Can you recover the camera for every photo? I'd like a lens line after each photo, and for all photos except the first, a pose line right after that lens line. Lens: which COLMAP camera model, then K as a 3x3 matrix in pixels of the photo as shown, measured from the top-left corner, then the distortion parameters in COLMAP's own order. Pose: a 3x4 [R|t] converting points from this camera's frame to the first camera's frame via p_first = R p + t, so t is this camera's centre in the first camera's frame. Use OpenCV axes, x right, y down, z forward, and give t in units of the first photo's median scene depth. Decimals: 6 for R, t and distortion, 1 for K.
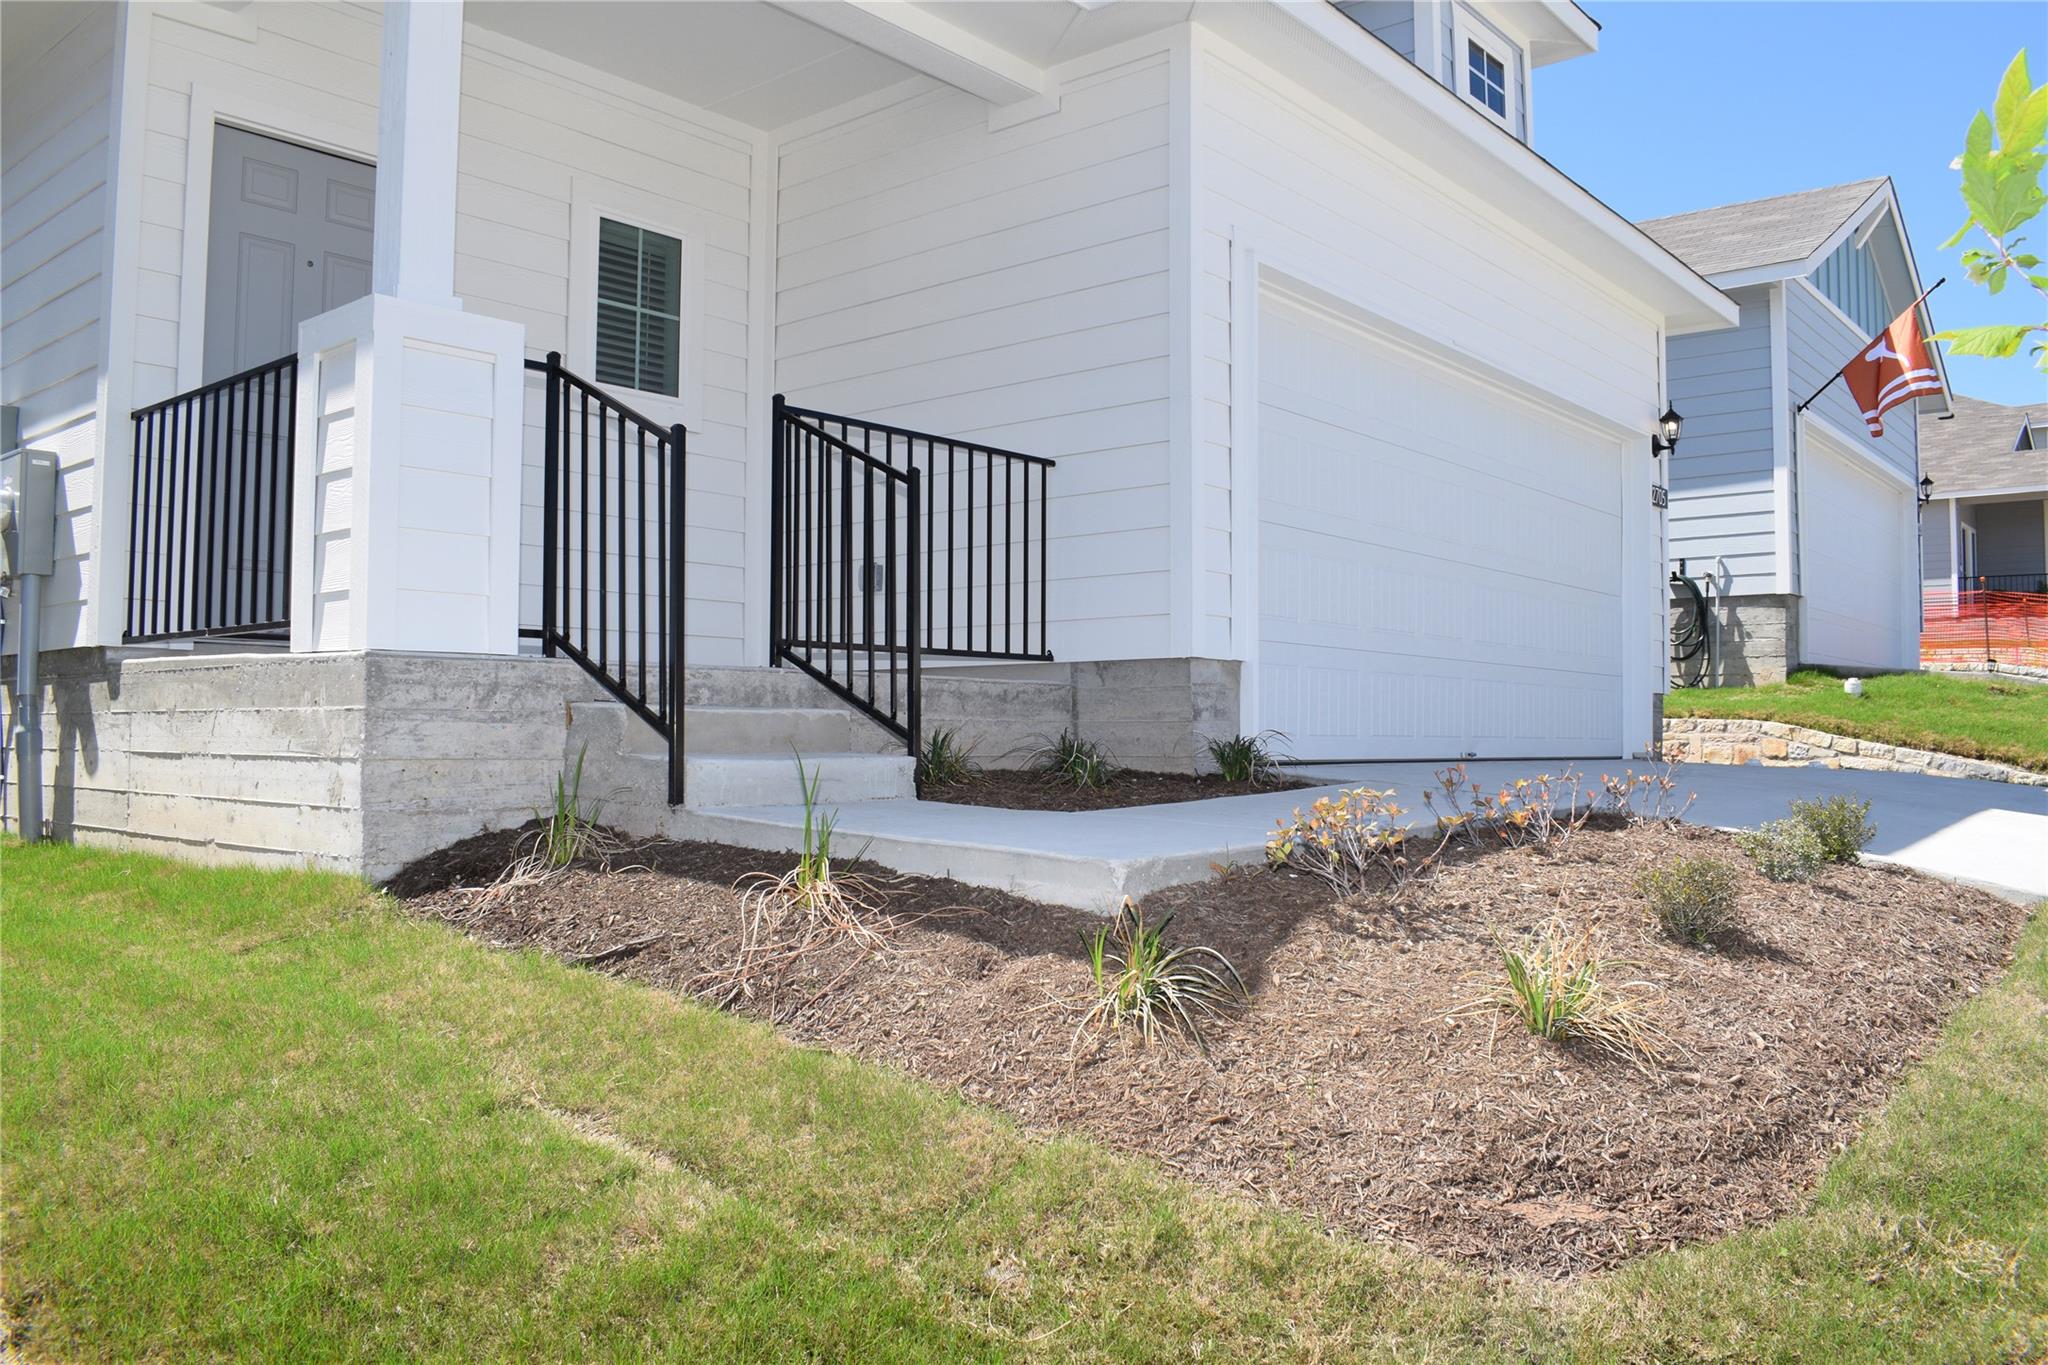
lens RADIAL K [[1611.0, 0, 1023.9], [0, 1611.0, 690.7], [0, 0, 1]] dist [-0.099485, 0.022126]
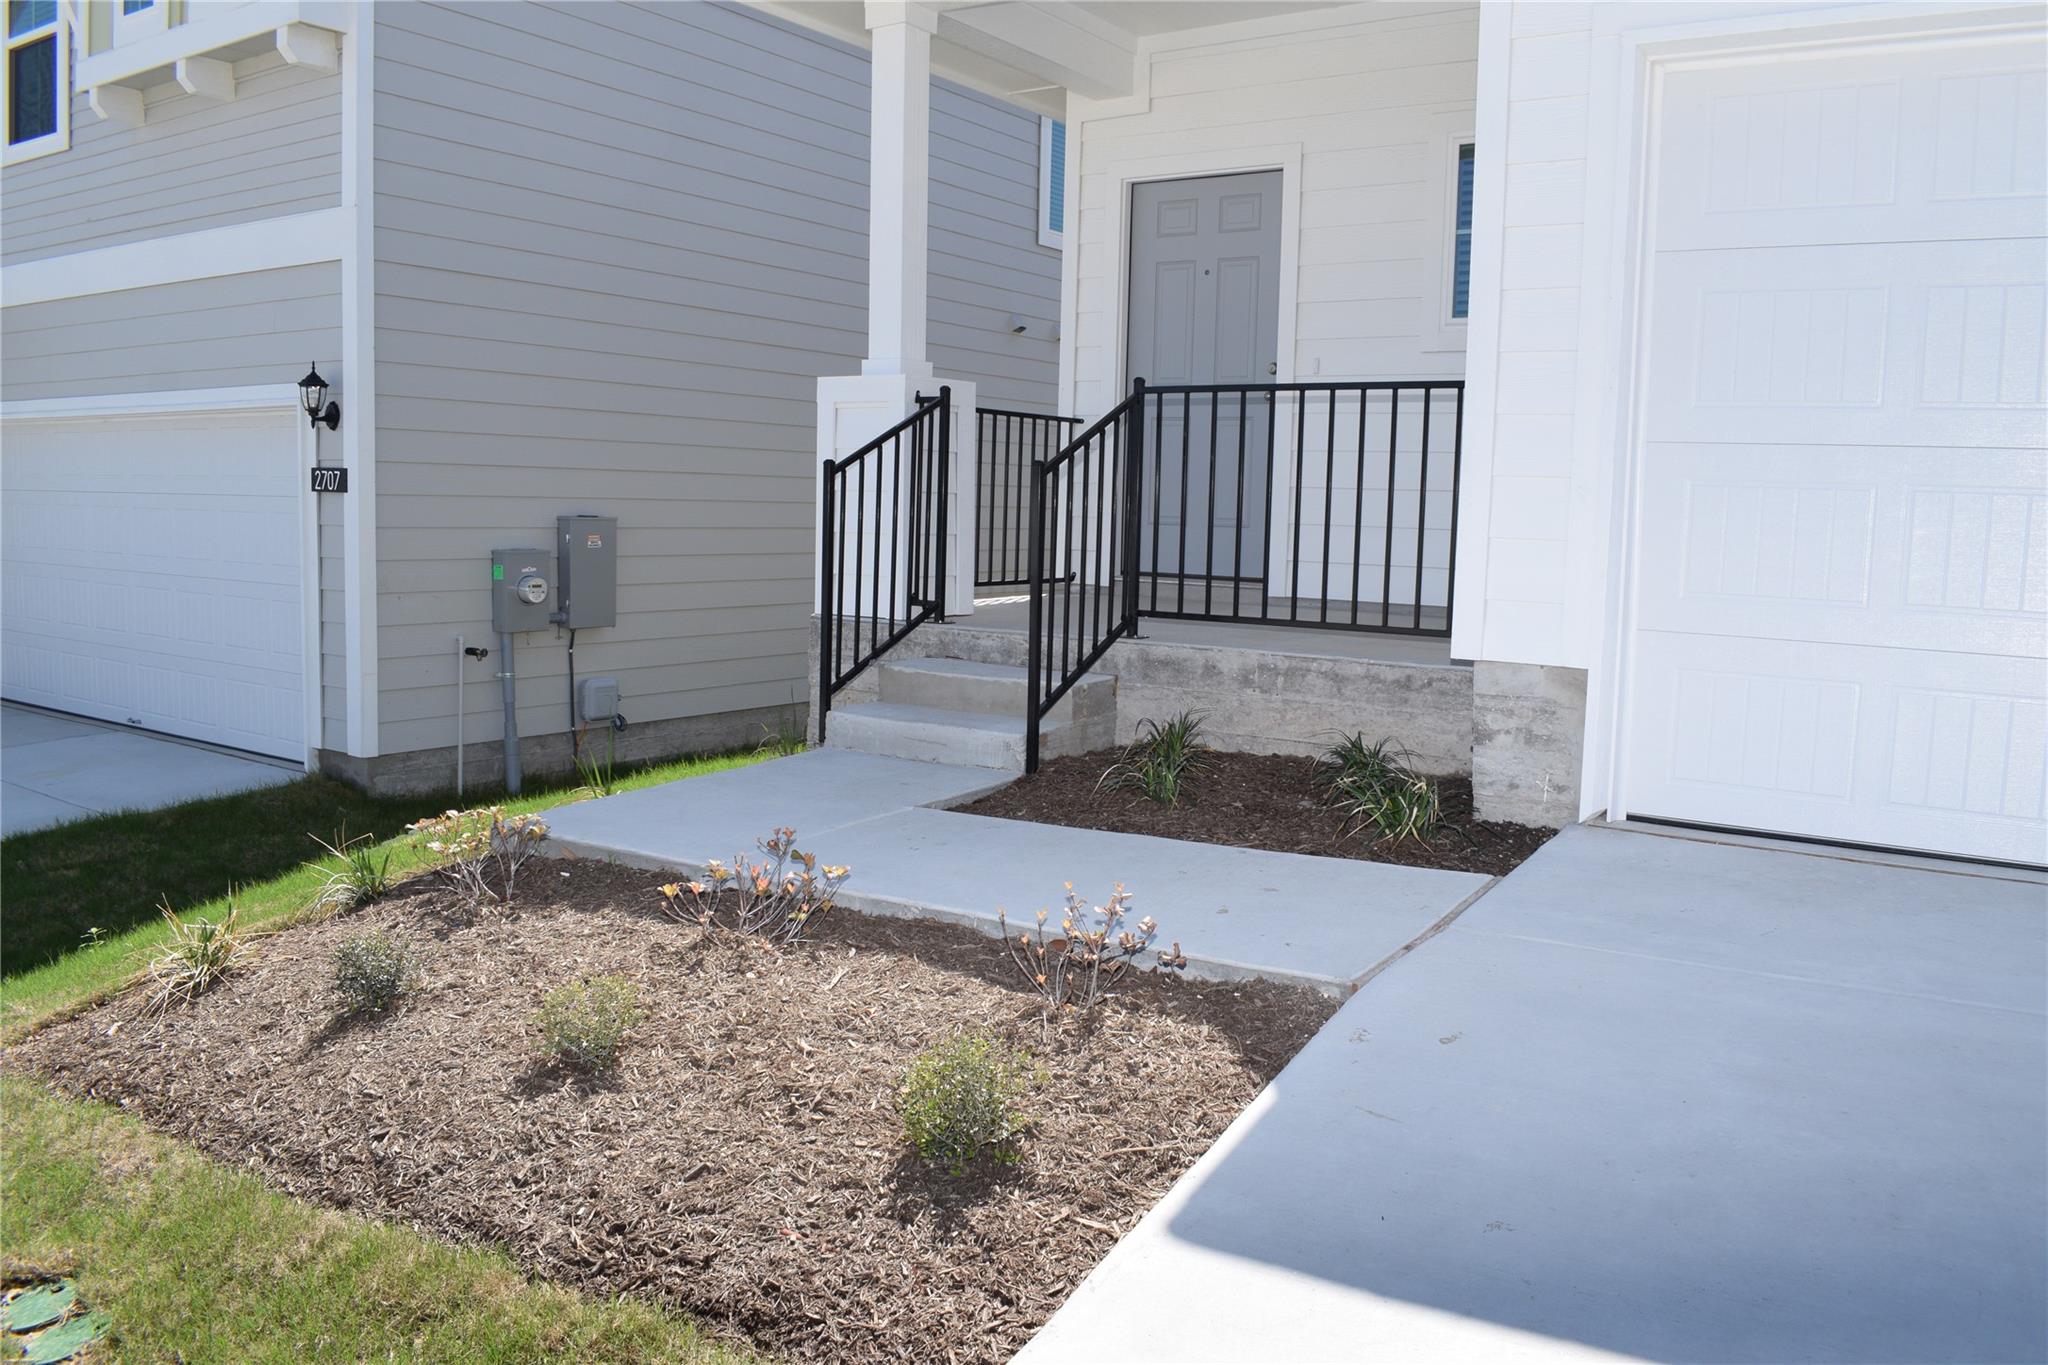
lens RADIAL K [[1611.0, 0, 1022.8], [0, 1611.0, 680.3], [0, 0, 1]] dist [-0.099485, 0.022126]
pose [[0.097524, 0.106837, -0.989482, 0.446205], [0.005031, 0.994156, 0.107838, -0.049890], [0.995221, -0.015494, 0.096416, 0.405256]]
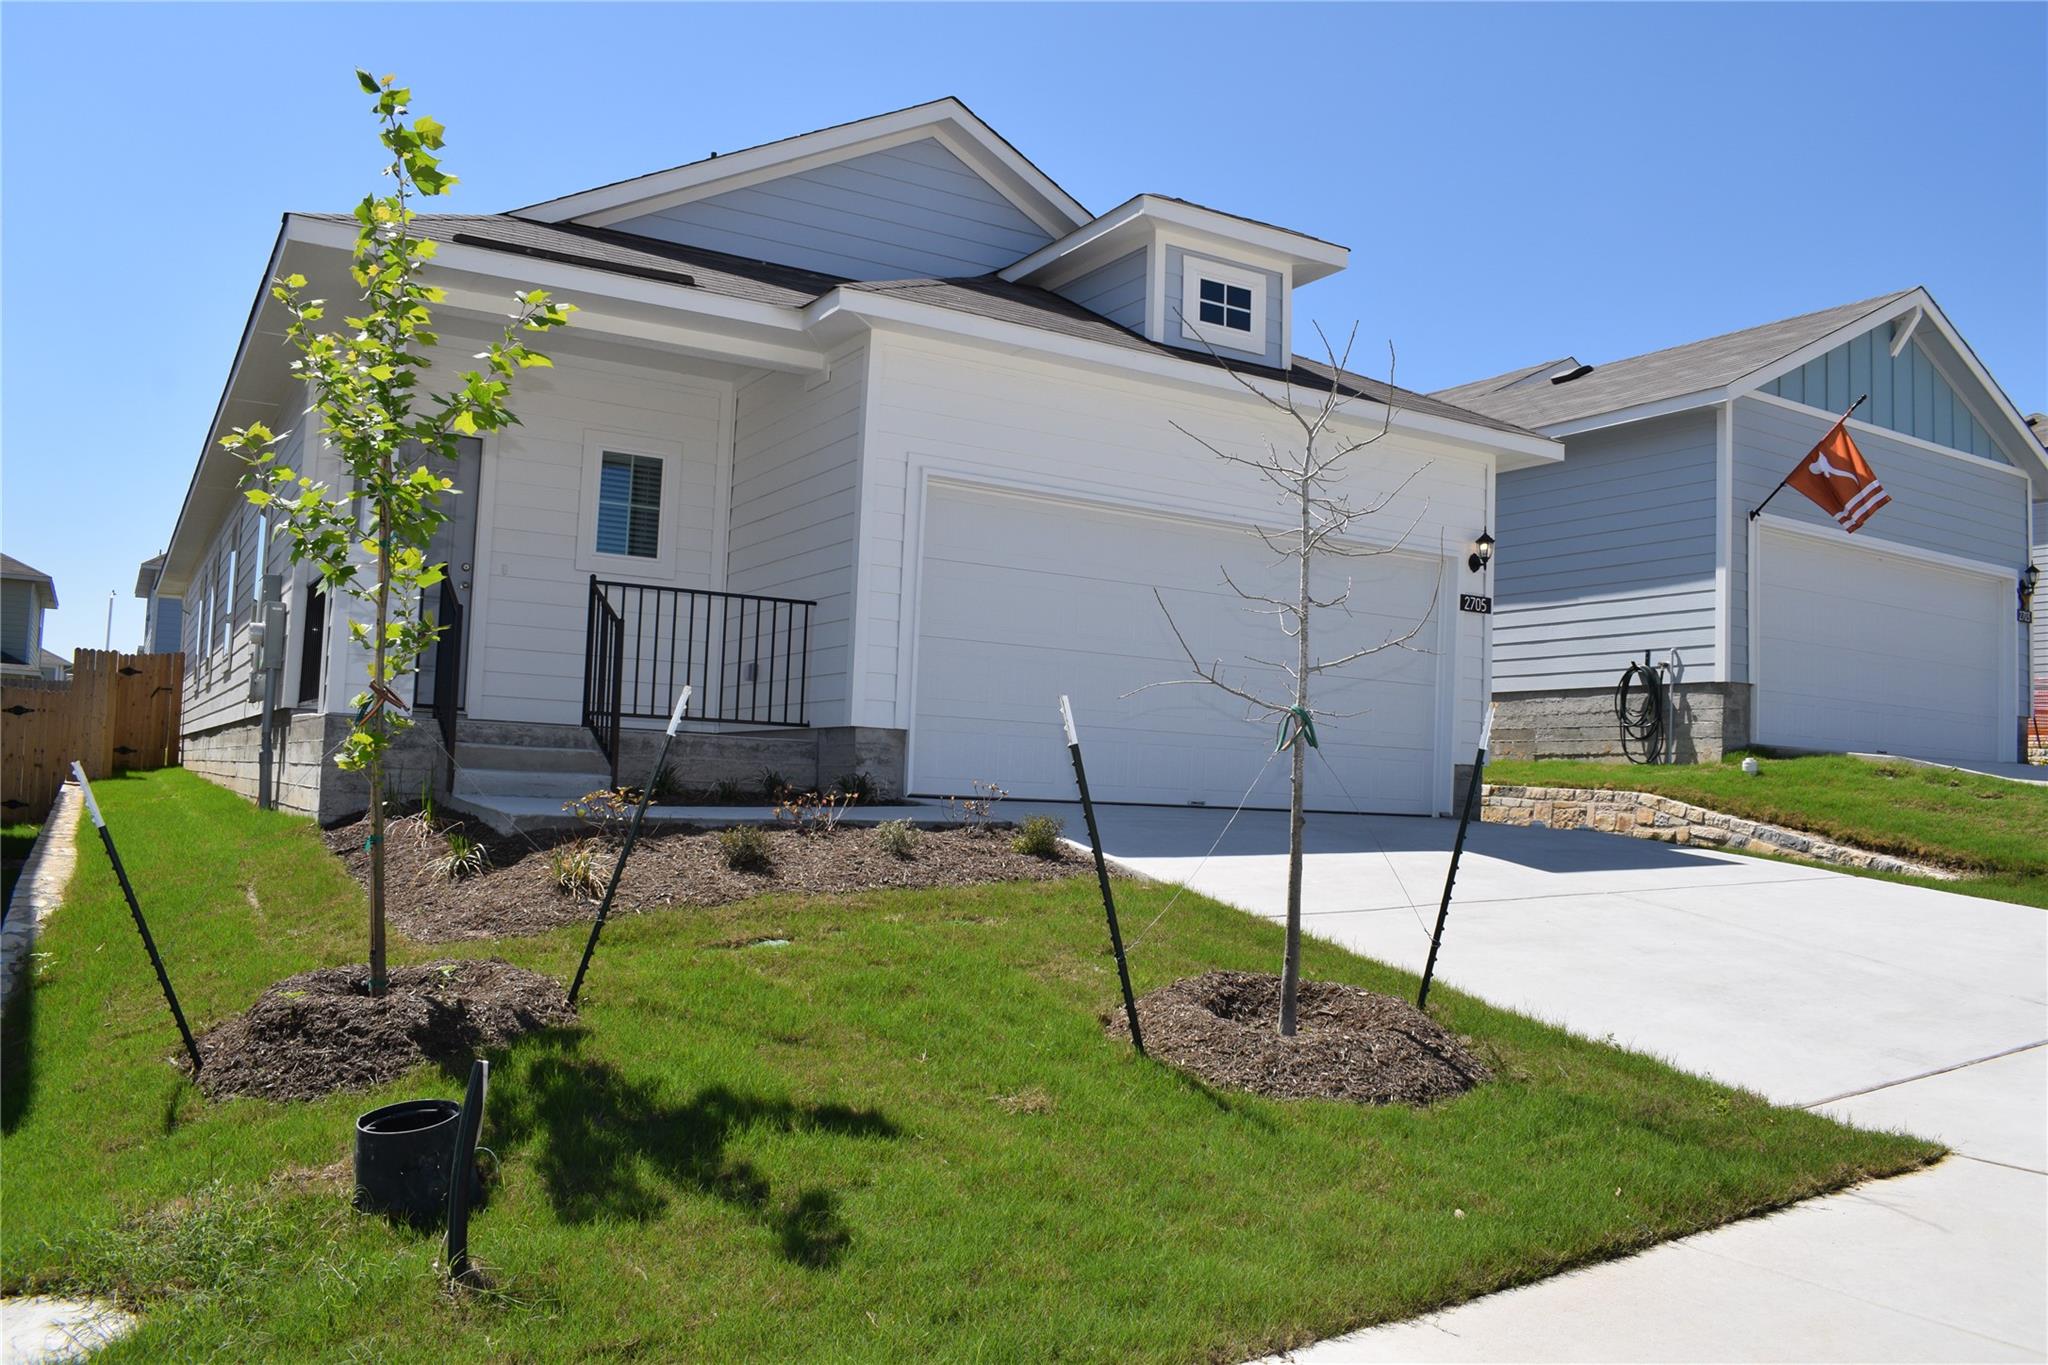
lens RADIAL K [[1611.0, 0, 1023.7], [0, 1611.0, 677.6], [0, 0, 1]] dist [-0.099485, 0.022126]
pose [[0.941908, 0.009767, -0.335728, 0.445885], [-0.026427, 0.998633, -0.045091, -0.000690], [0.334829, 0.051343, 0.940879, -0.254692]]
